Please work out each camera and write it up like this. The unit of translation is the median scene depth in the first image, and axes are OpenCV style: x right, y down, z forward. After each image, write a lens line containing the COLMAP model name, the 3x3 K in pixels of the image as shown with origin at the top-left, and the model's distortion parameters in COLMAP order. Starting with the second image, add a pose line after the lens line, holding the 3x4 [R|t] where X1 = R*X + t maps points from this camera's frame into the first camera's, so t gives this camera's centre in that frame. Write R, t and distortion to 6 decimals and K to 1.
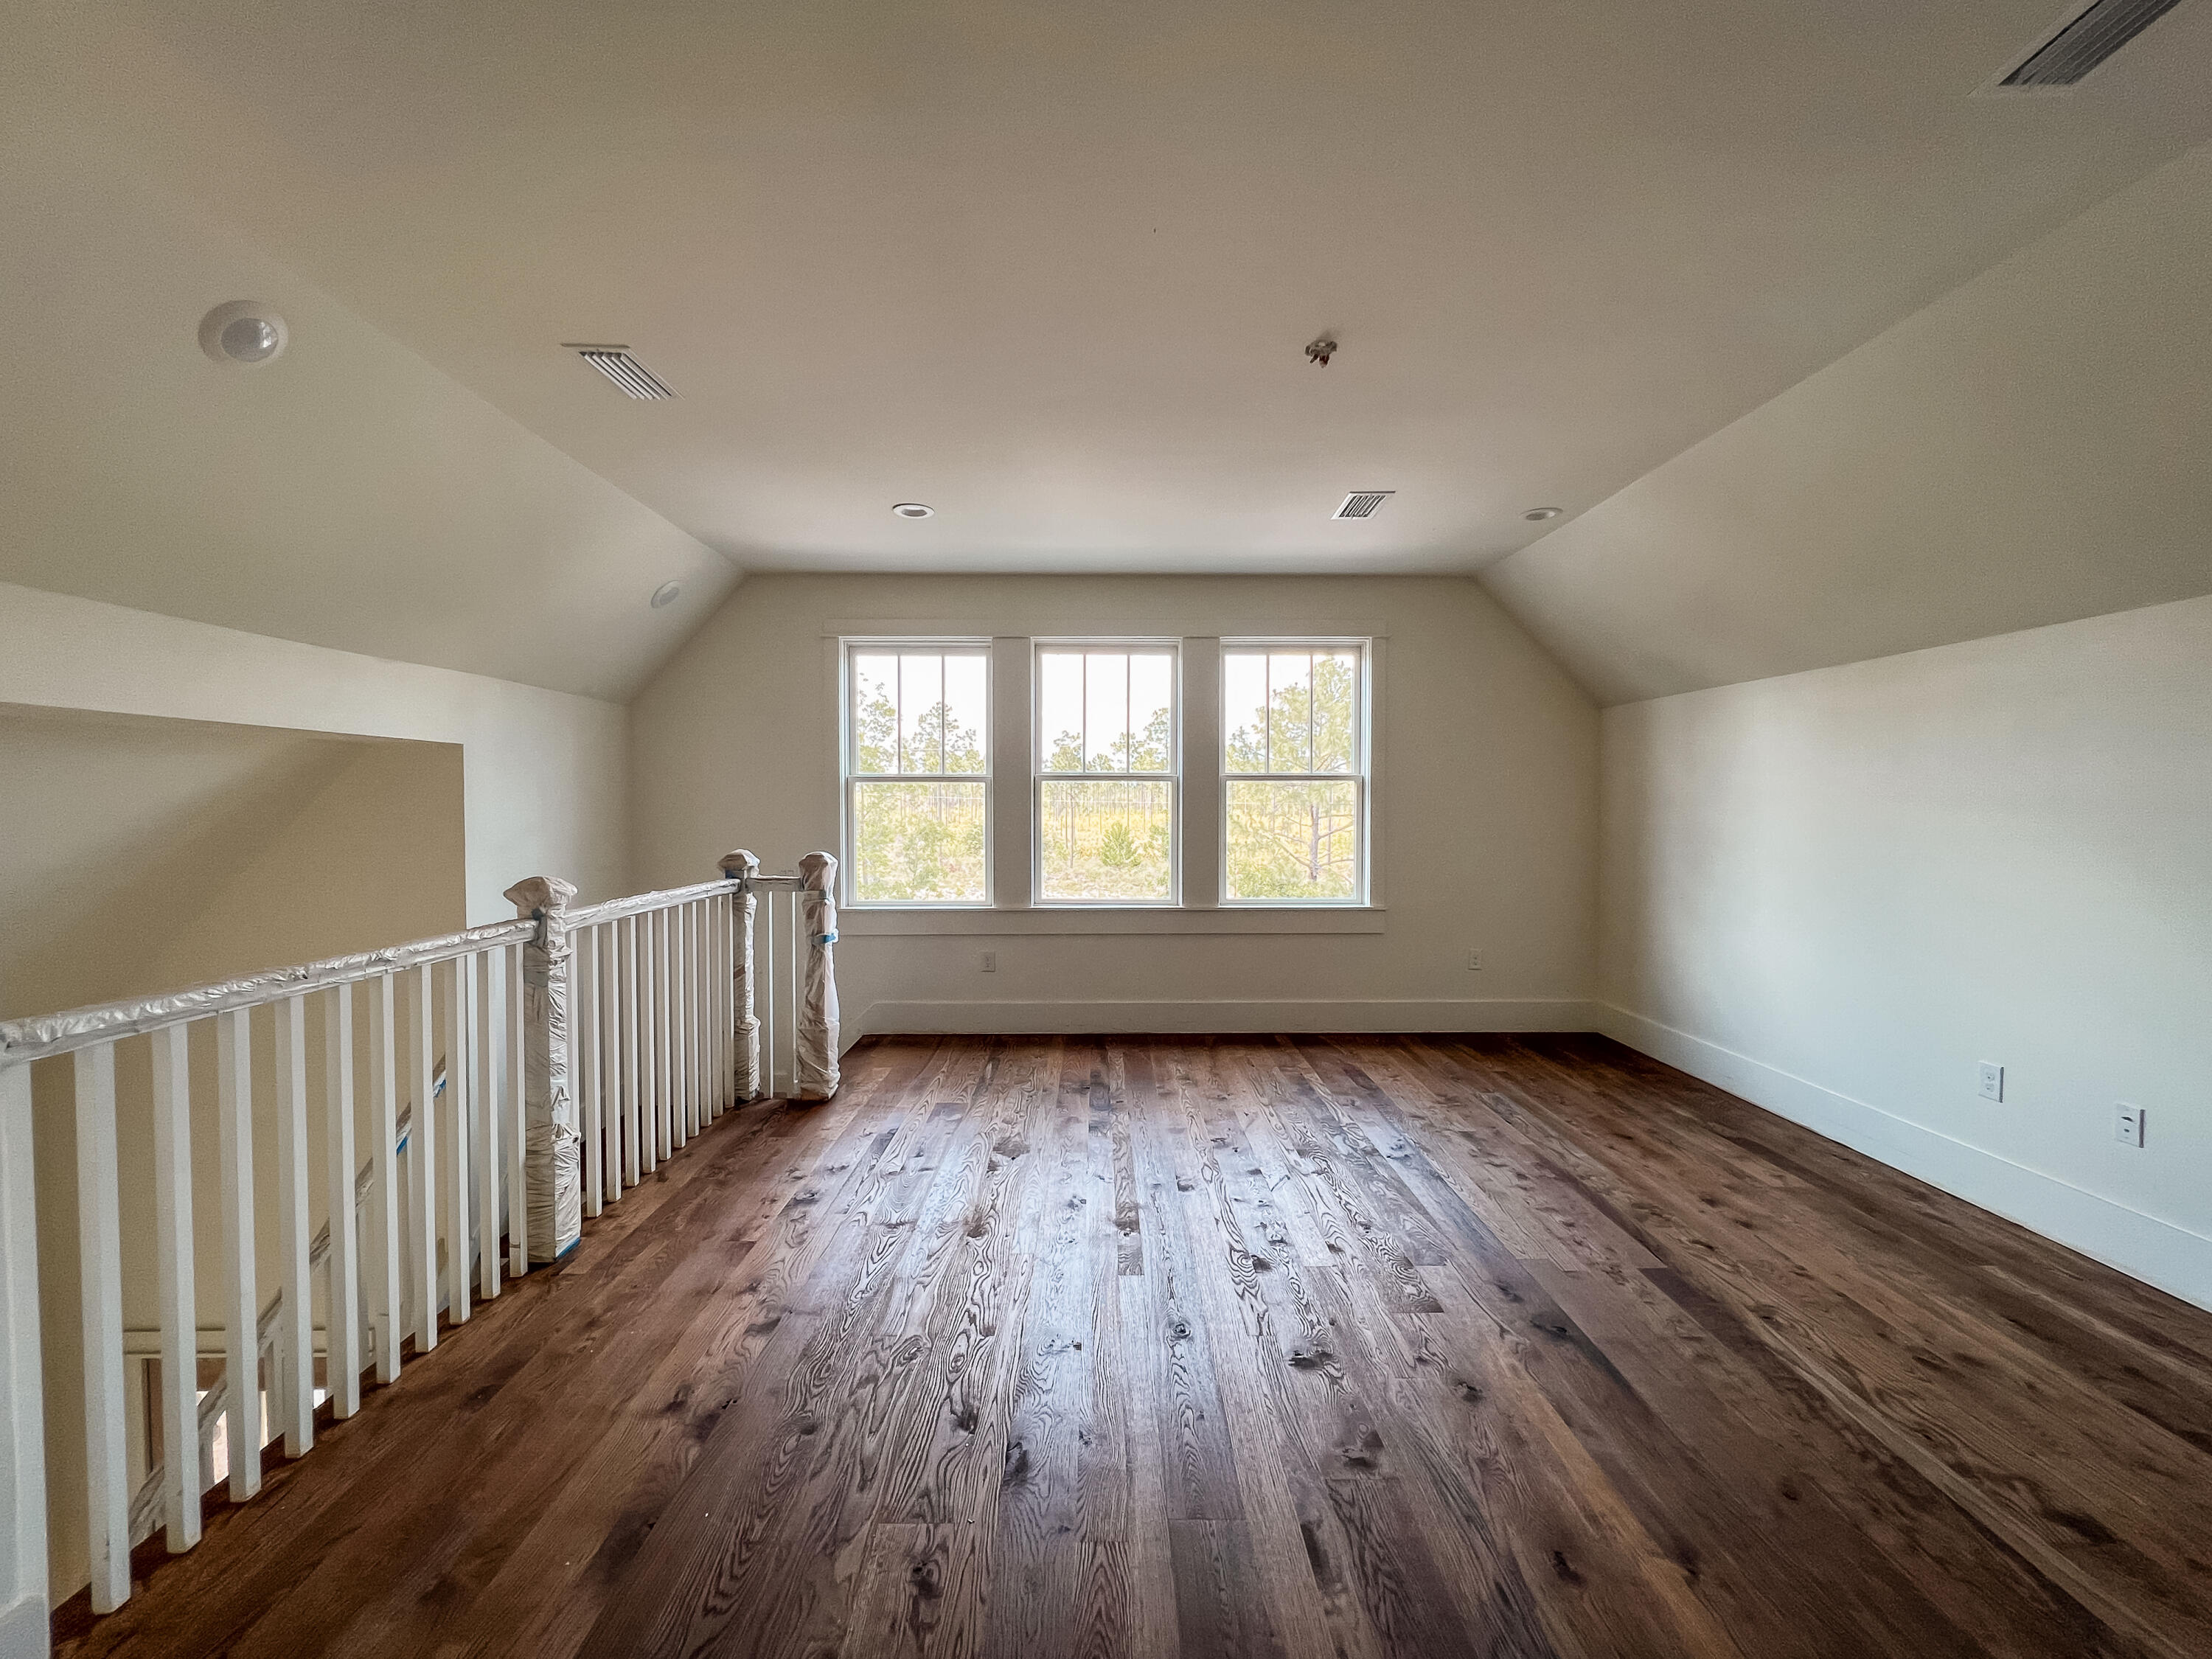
lens RADIAL K [[886.0, 0, 1106.0], [0, 886.0, 829.5], [0, 0, 1]] dist [-0.000883, -0.000164]
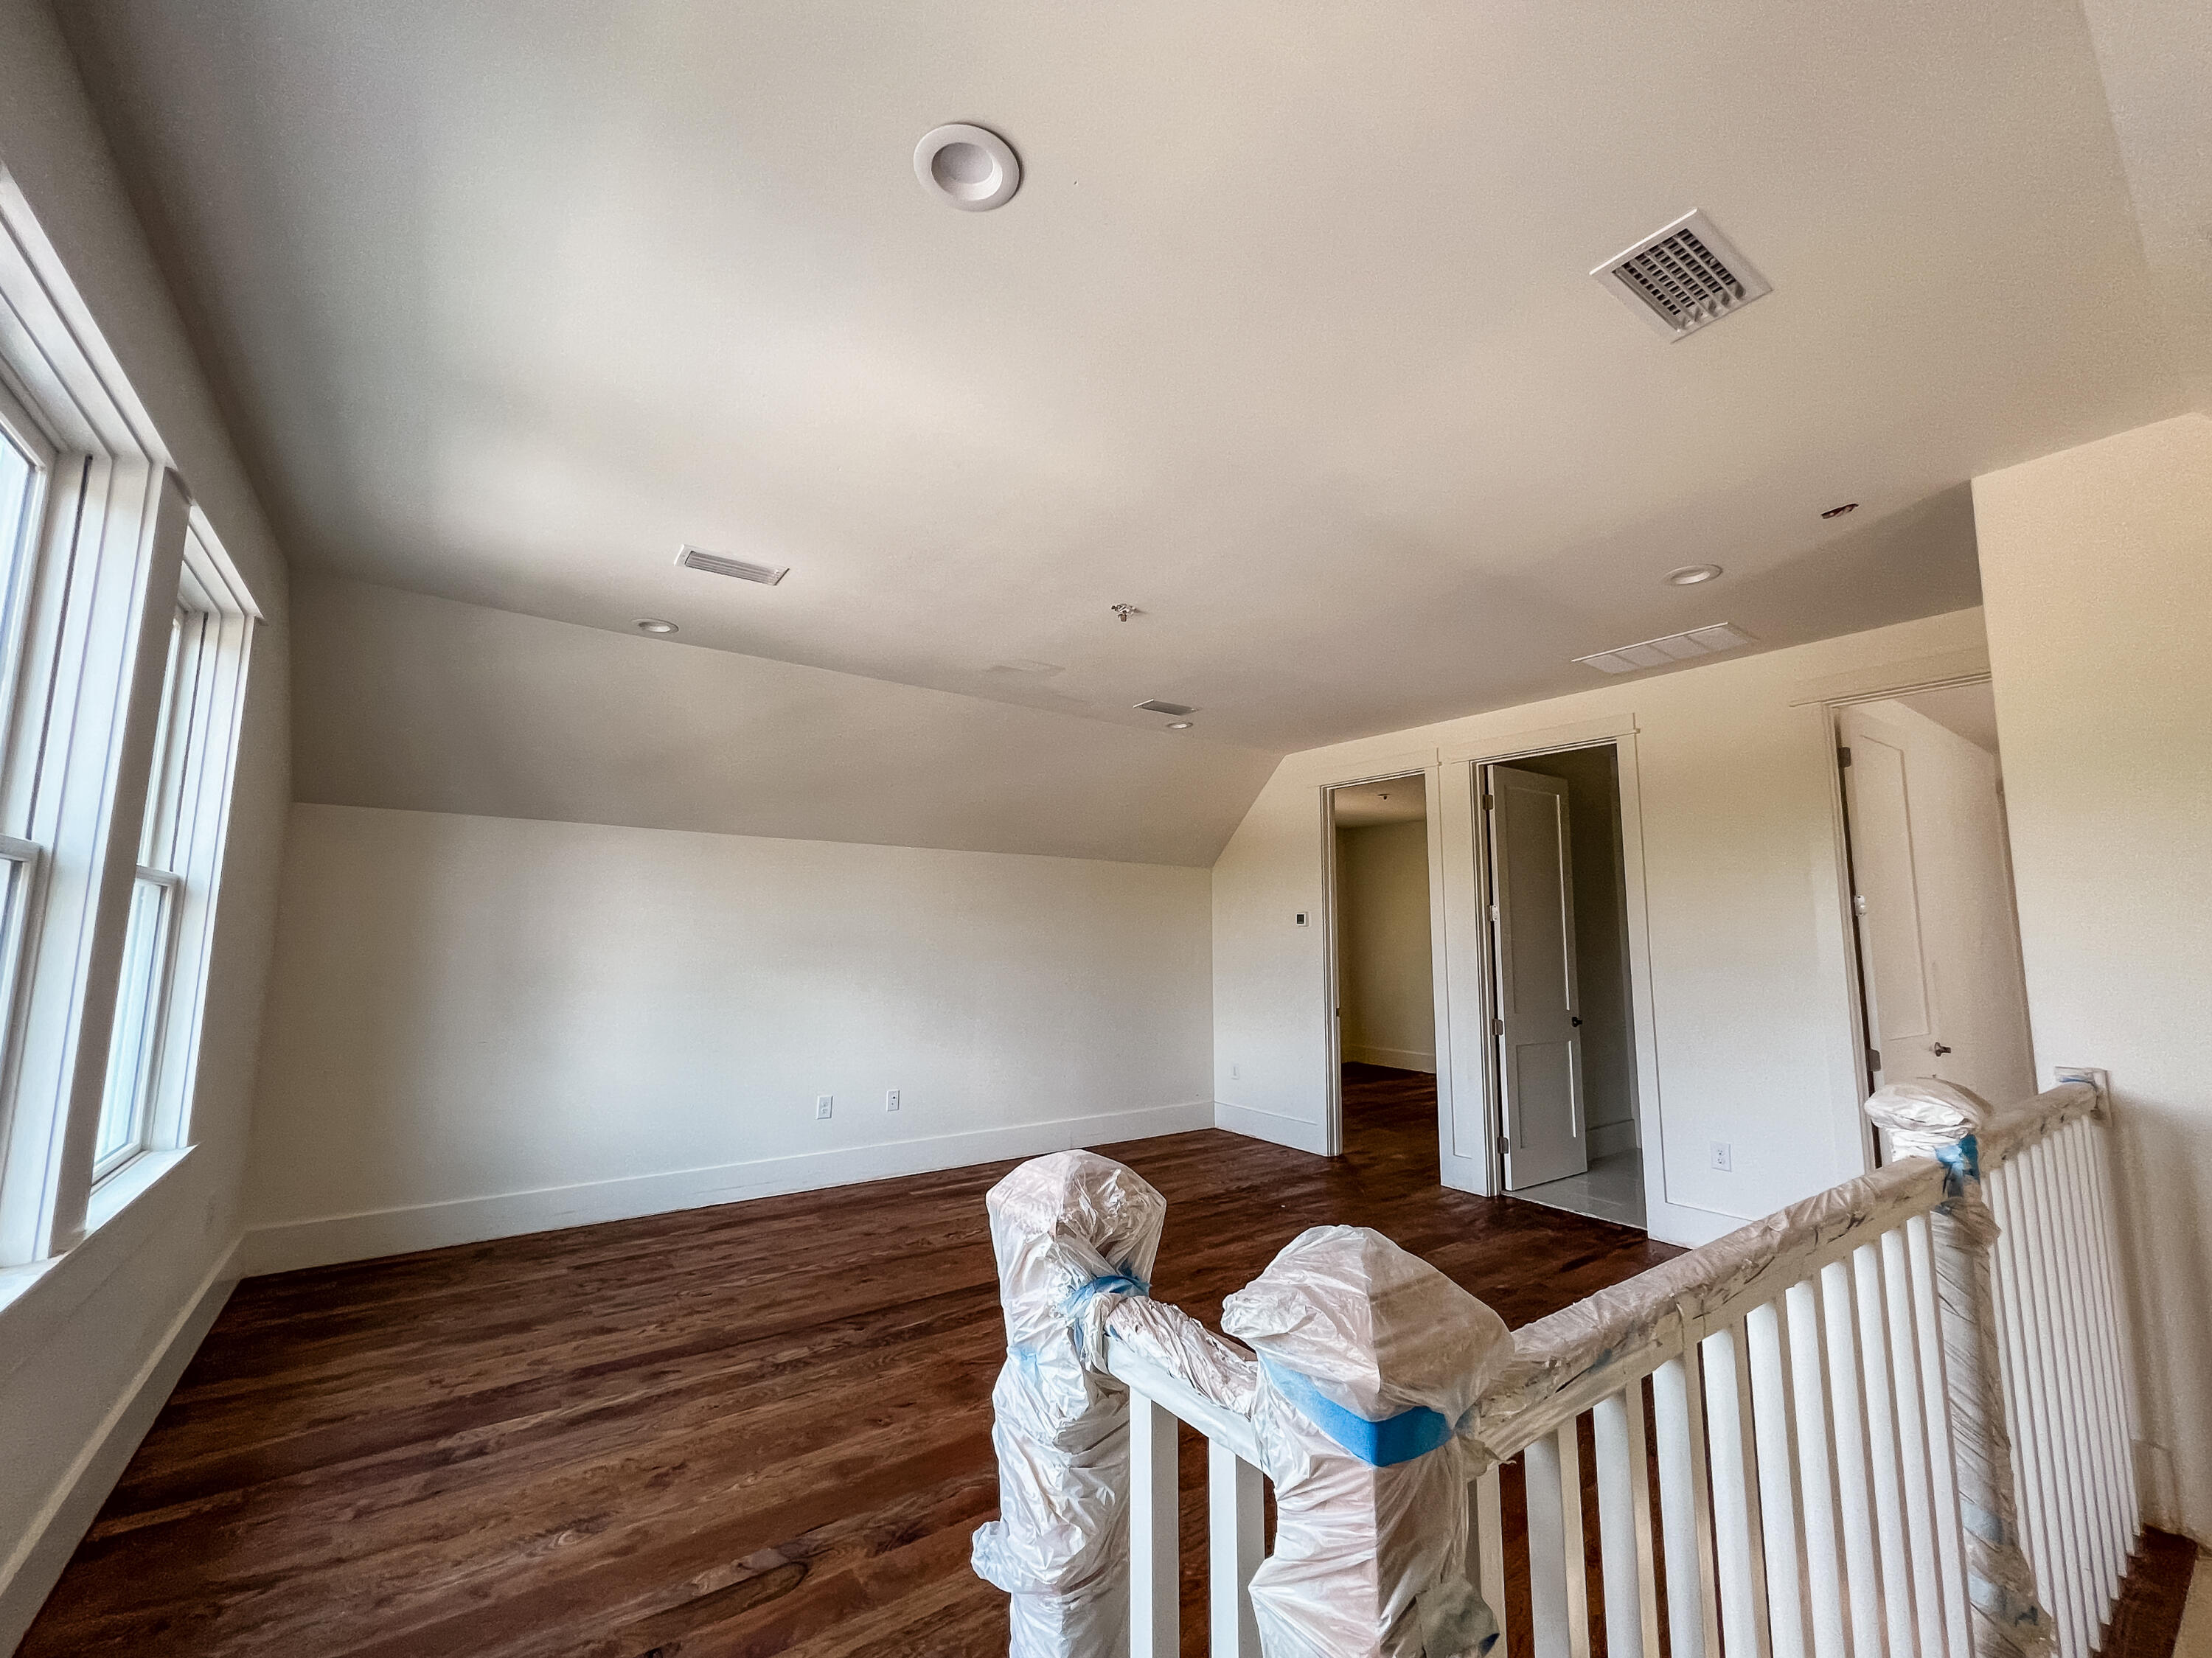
lens RADIAL K [[885.9, 0, 1106.0], [0, 885.9, 829.0], [0, 0, 1]] dist [-0.000883, -0.000164]
pose [[-0.578739, 0.099675, 0.809398, -0.595309], [0.014981, 0.993634, -0.111652, -0.037315], [-0.815375, -0.052492, -0.576549, 1.291882]]
